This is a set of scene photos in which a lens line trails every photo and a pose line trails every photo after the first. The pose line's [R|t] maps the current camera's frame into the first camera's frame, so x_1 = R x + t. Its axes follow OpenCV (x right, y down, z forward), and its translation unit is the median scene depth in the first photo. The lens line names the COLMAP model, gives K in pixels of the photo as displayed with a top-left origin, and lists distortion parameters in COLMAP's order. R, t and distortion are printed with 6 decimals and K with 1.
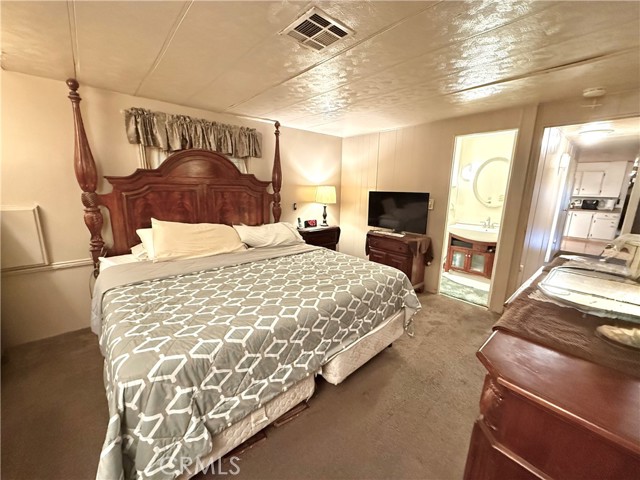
lens RADIAL K [[255.0, 0, 318.2], [0, 255.0, 240.1], [0, 0, 1]] dist [-0.000970, 0.001025]
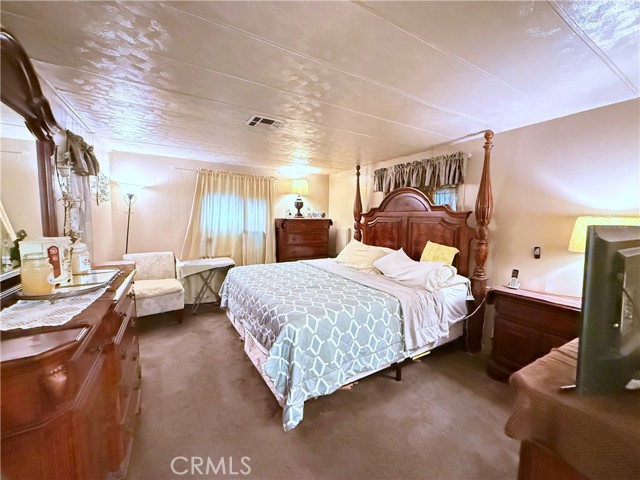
lens RADIAL K [[255.0, 0, 318.0], [0, 255.0, 238.5], [0, 0, 1]] dist [-0.000970, 0.001025]
pose [[-0.183209, 0.054440, -0.981566, 0.839239], [-0.221935, 0.970398, 0.095245, -0.160183], [0.957695, 0.235294, -0.165703, 0.923551]]
